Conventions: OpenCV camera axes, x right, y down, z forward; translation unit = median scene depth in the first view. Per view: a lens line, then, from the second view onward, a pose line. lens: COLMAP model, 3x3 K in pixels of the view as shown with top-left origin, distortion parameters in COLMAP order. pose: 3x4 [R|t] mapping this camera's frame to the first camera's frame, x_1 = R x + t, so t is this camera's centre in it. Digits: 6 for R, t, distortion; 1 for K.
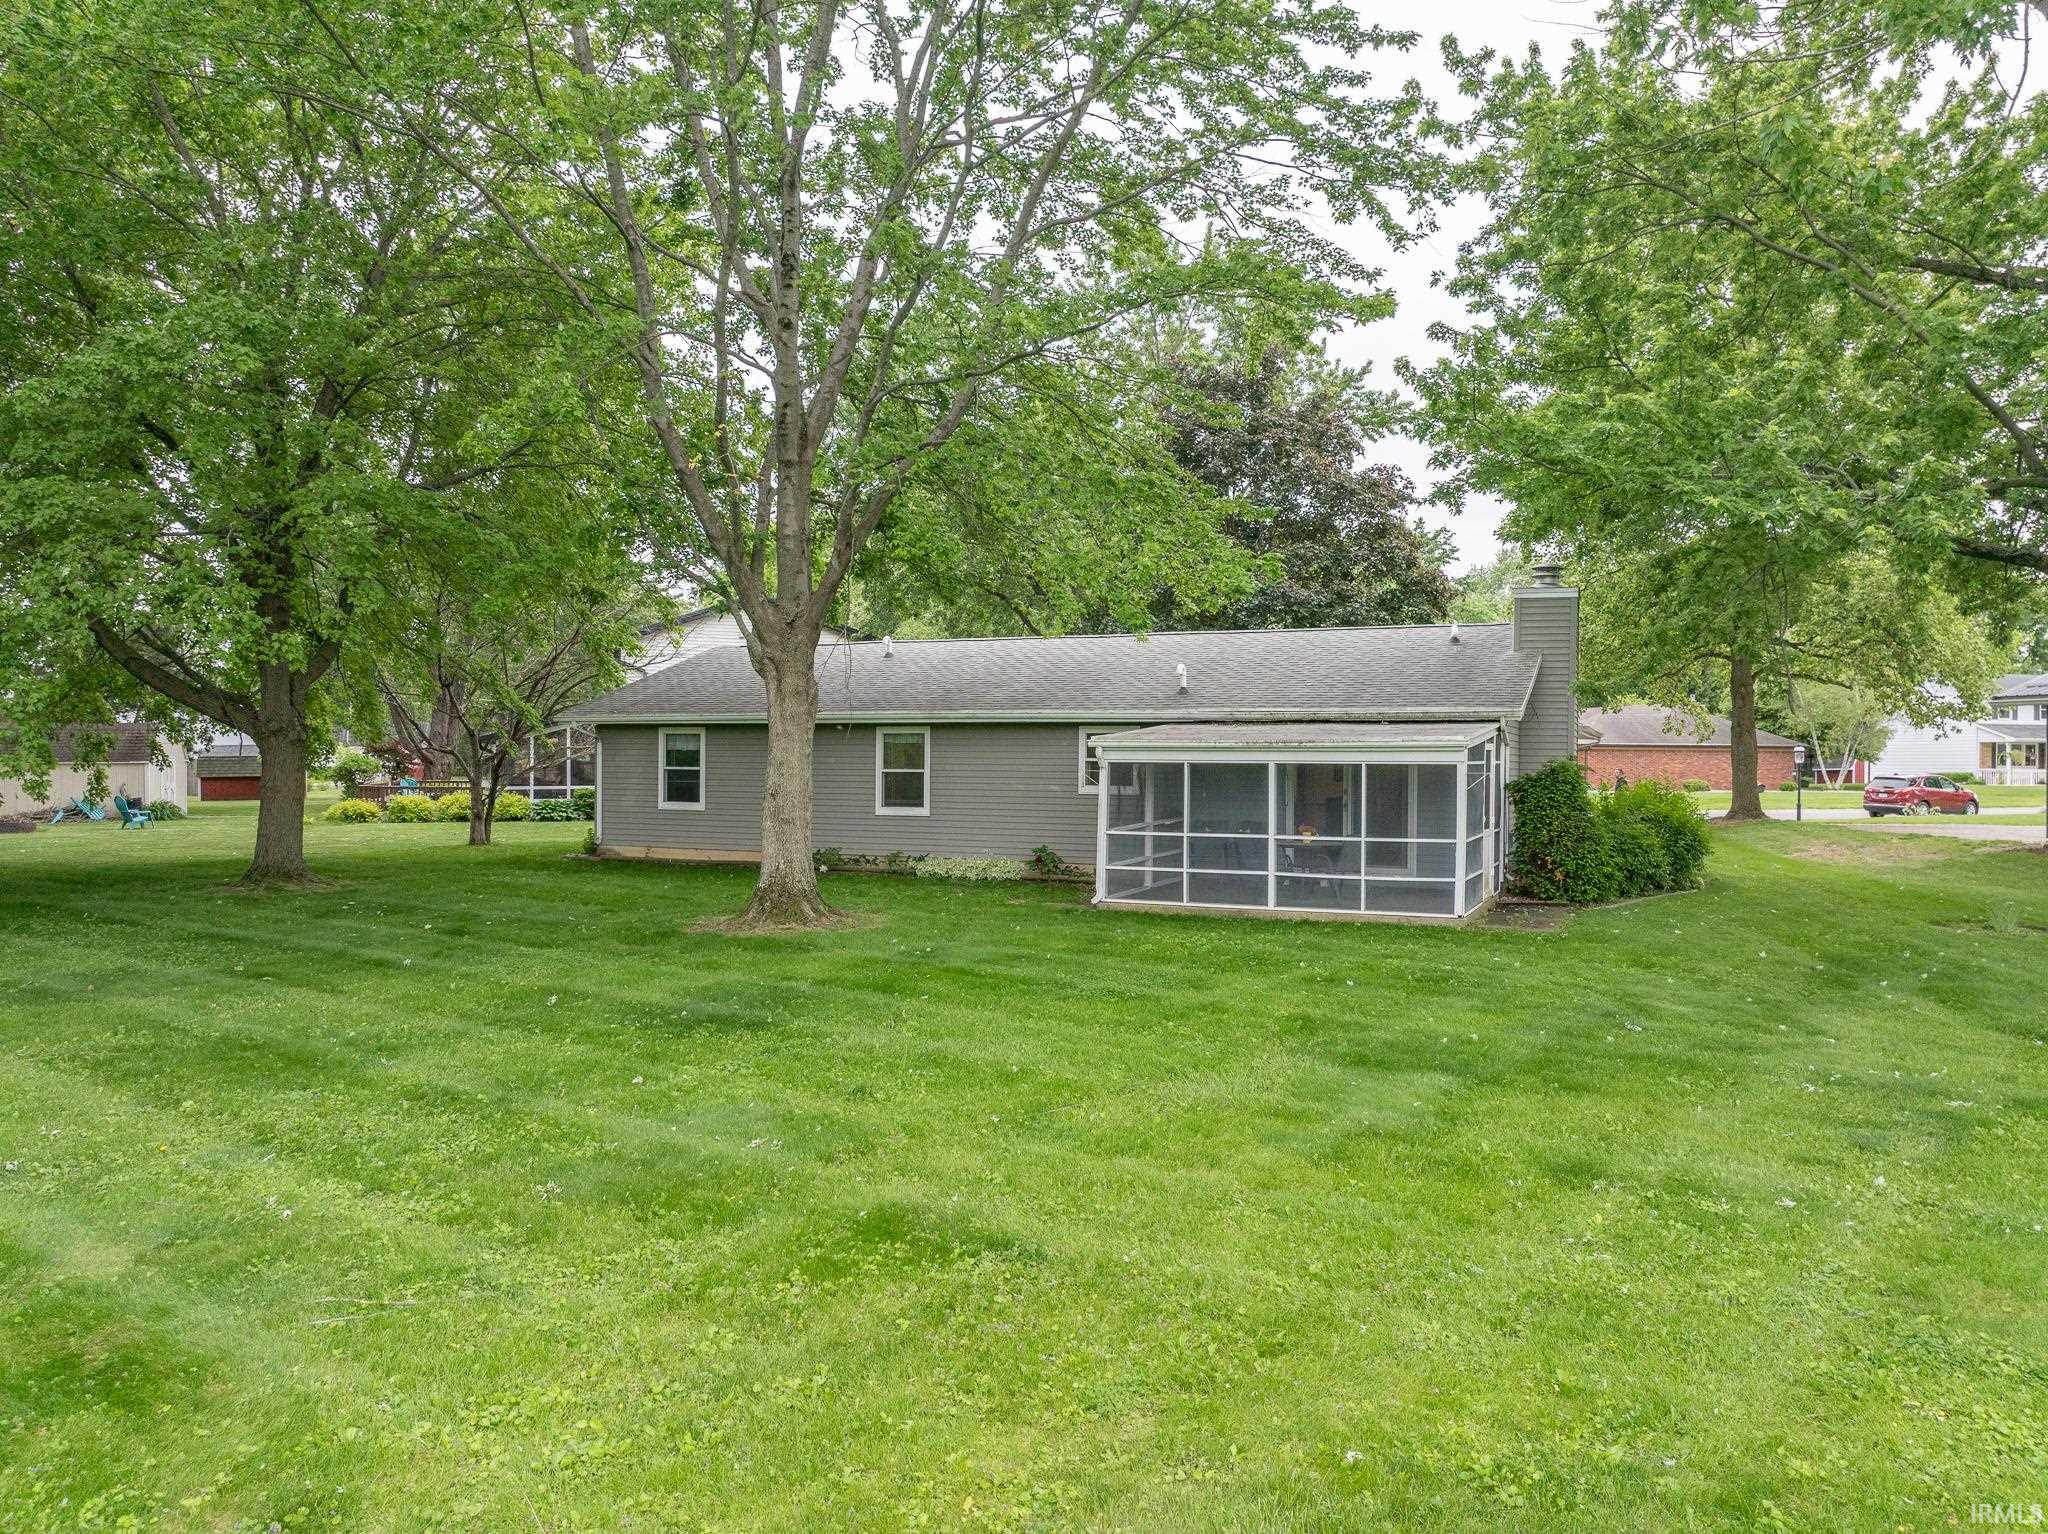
lens RADIAL K [[1428.2, 0, 1024.2], [0, 1428.2, 767.2], [0, 0, 1]] dist [-0.012588, -0.001145]
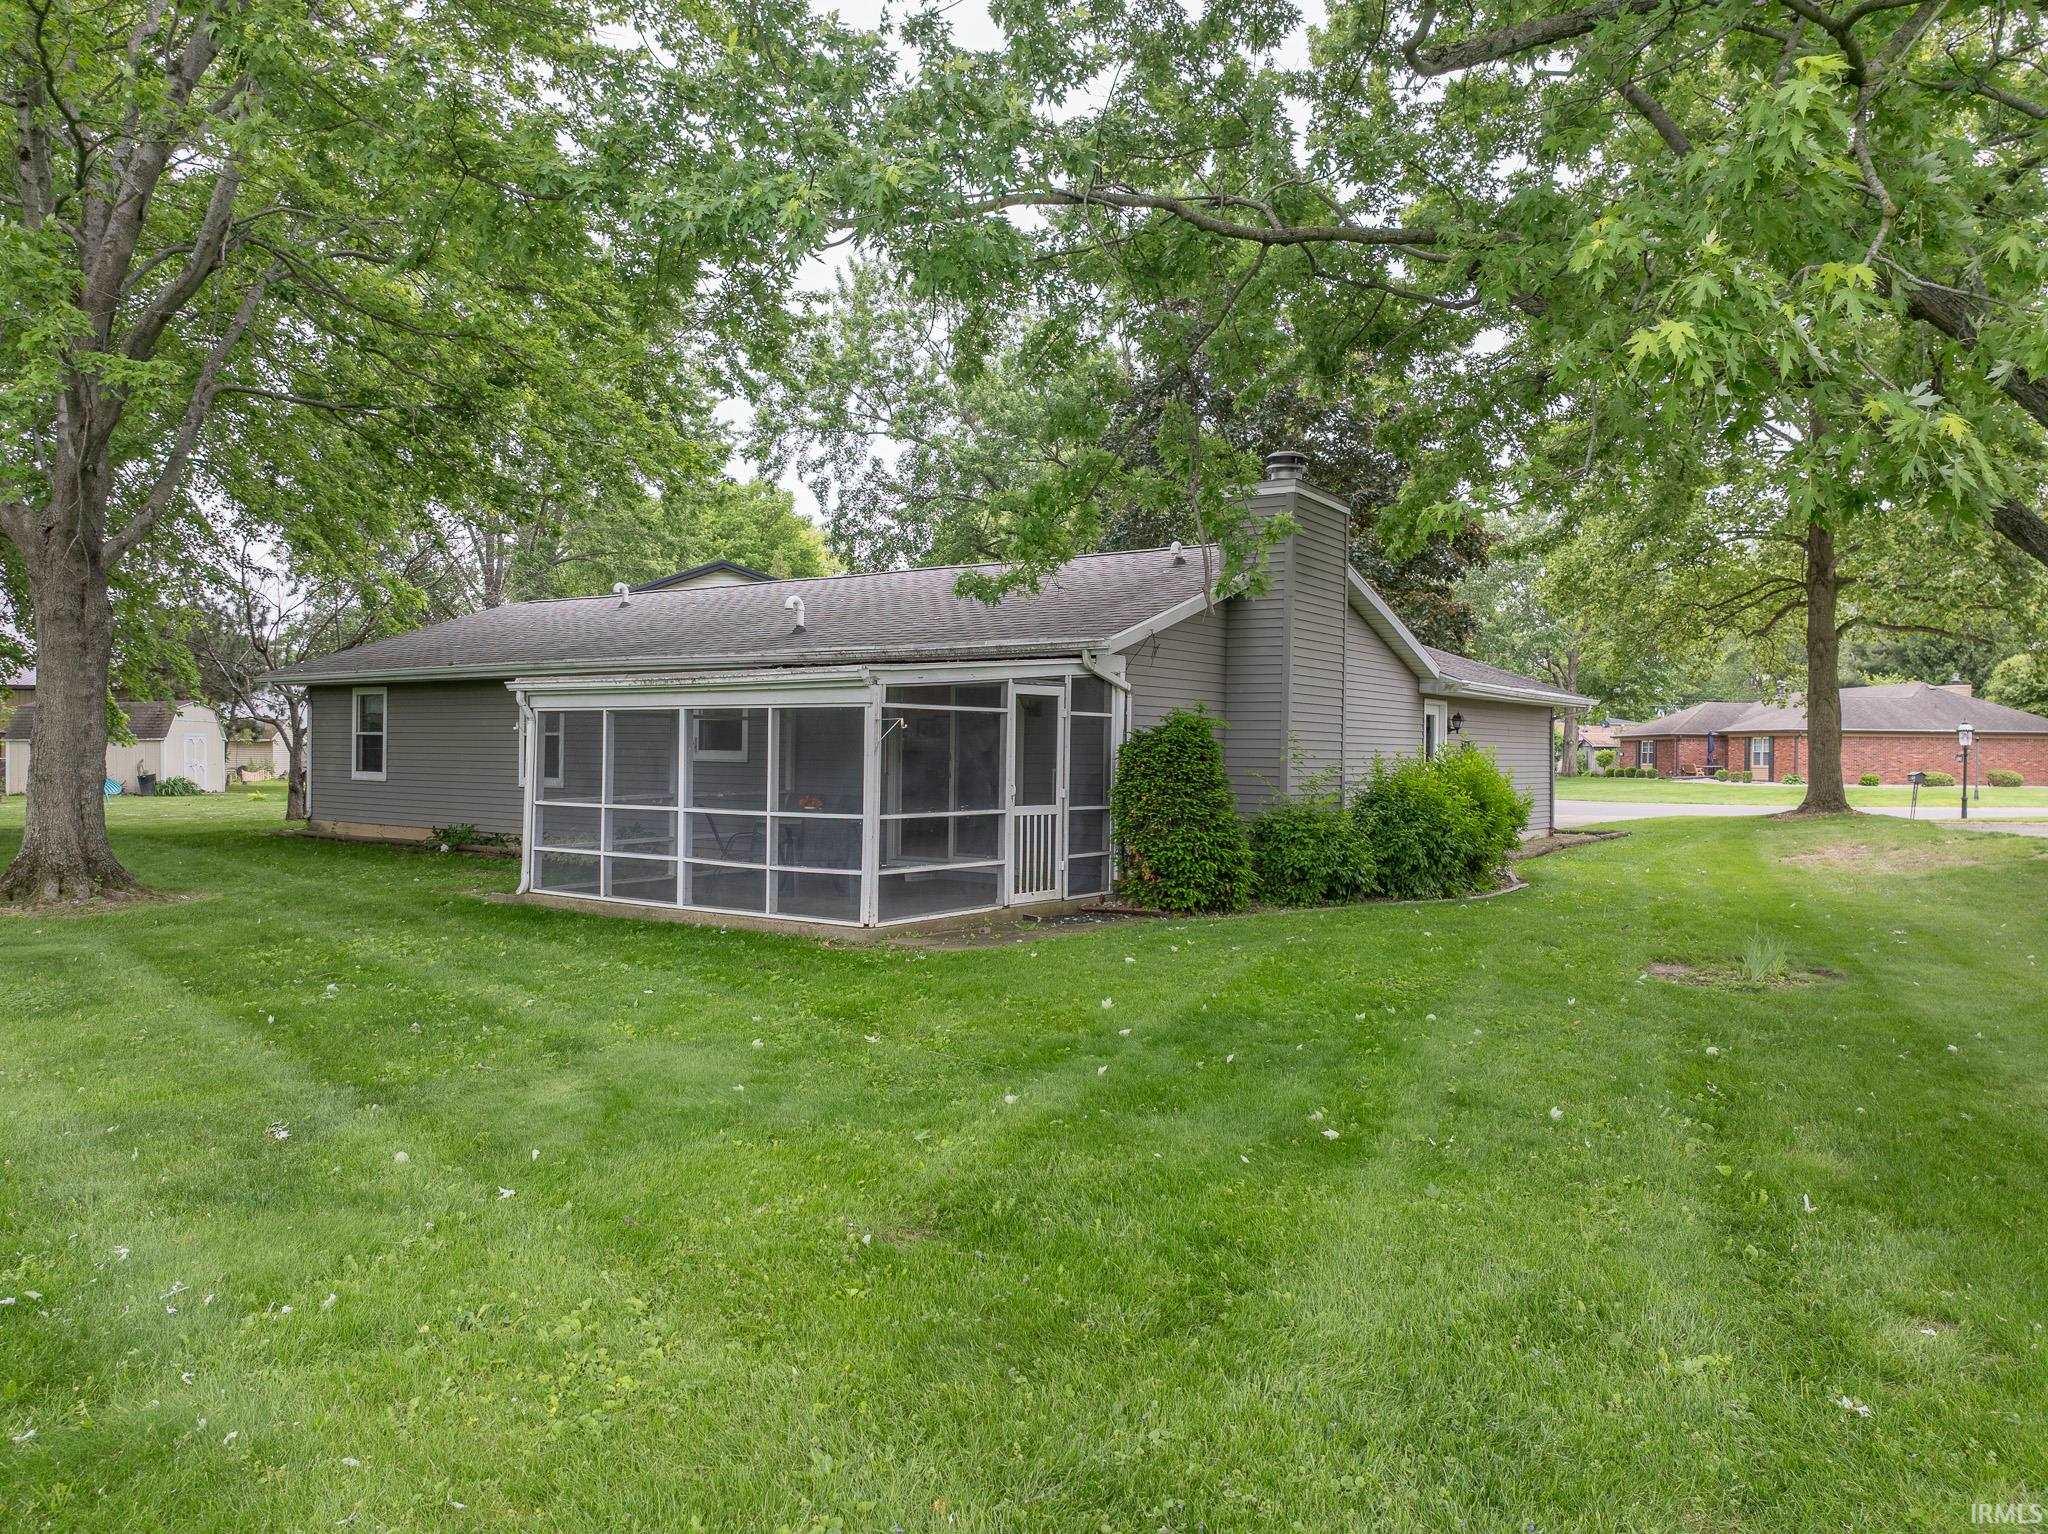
lens RADIAL K [[1428.2, 0, 1023.7], [0, 1428.2, 763.0], [0, 0, 1]] dist [-0.012588, -0.001145]
pose [[0.978666, 0.006527, -0.205353, 0.449678], [-0.006700, 0.999978, -0.000145, 0.021602], [0.205347, 0.001517, 0.978688, 0.291596]]
